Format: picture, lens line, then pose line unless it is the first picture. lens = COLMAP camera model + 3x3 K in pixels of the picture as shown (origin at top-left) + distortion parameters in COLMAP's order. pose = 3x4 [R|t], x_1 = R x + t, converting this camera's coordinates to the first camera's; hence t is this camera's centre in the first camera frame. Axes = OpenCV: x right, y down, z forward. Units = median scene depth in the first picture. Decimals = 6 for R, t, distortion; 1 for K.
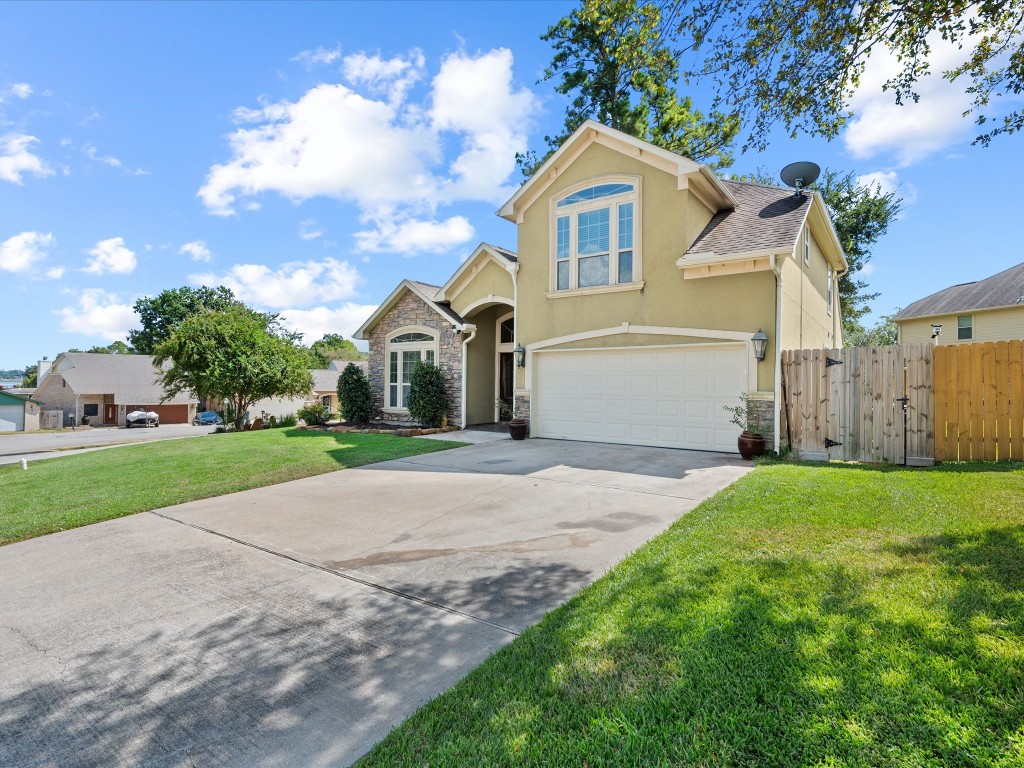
lens RADIAL K [[530.4, 0, 512.8], [0, 530.4, 374.6], [0, 0, 1]] dist [-0.005048, -0.000103]
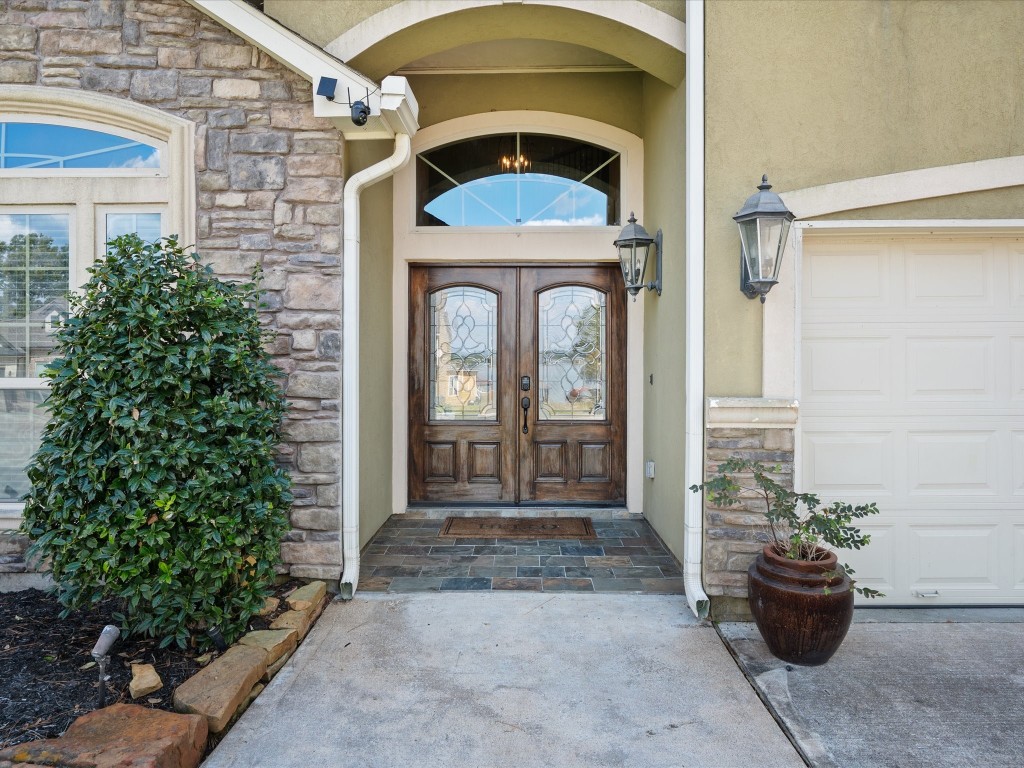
lens RADIAL K [[702.7, 0, 509.9], [0, 702.7, 375.1], [0, 0, 1]] dist [-0.012520, -0.002370]
pose [[0.826033, -0.011164, 0.563511, -0.231583], [-0.000661, 0.999784, 0.020776, 0.012294], [-0.563621, -0.017534, 0.825847, 0.852523]]
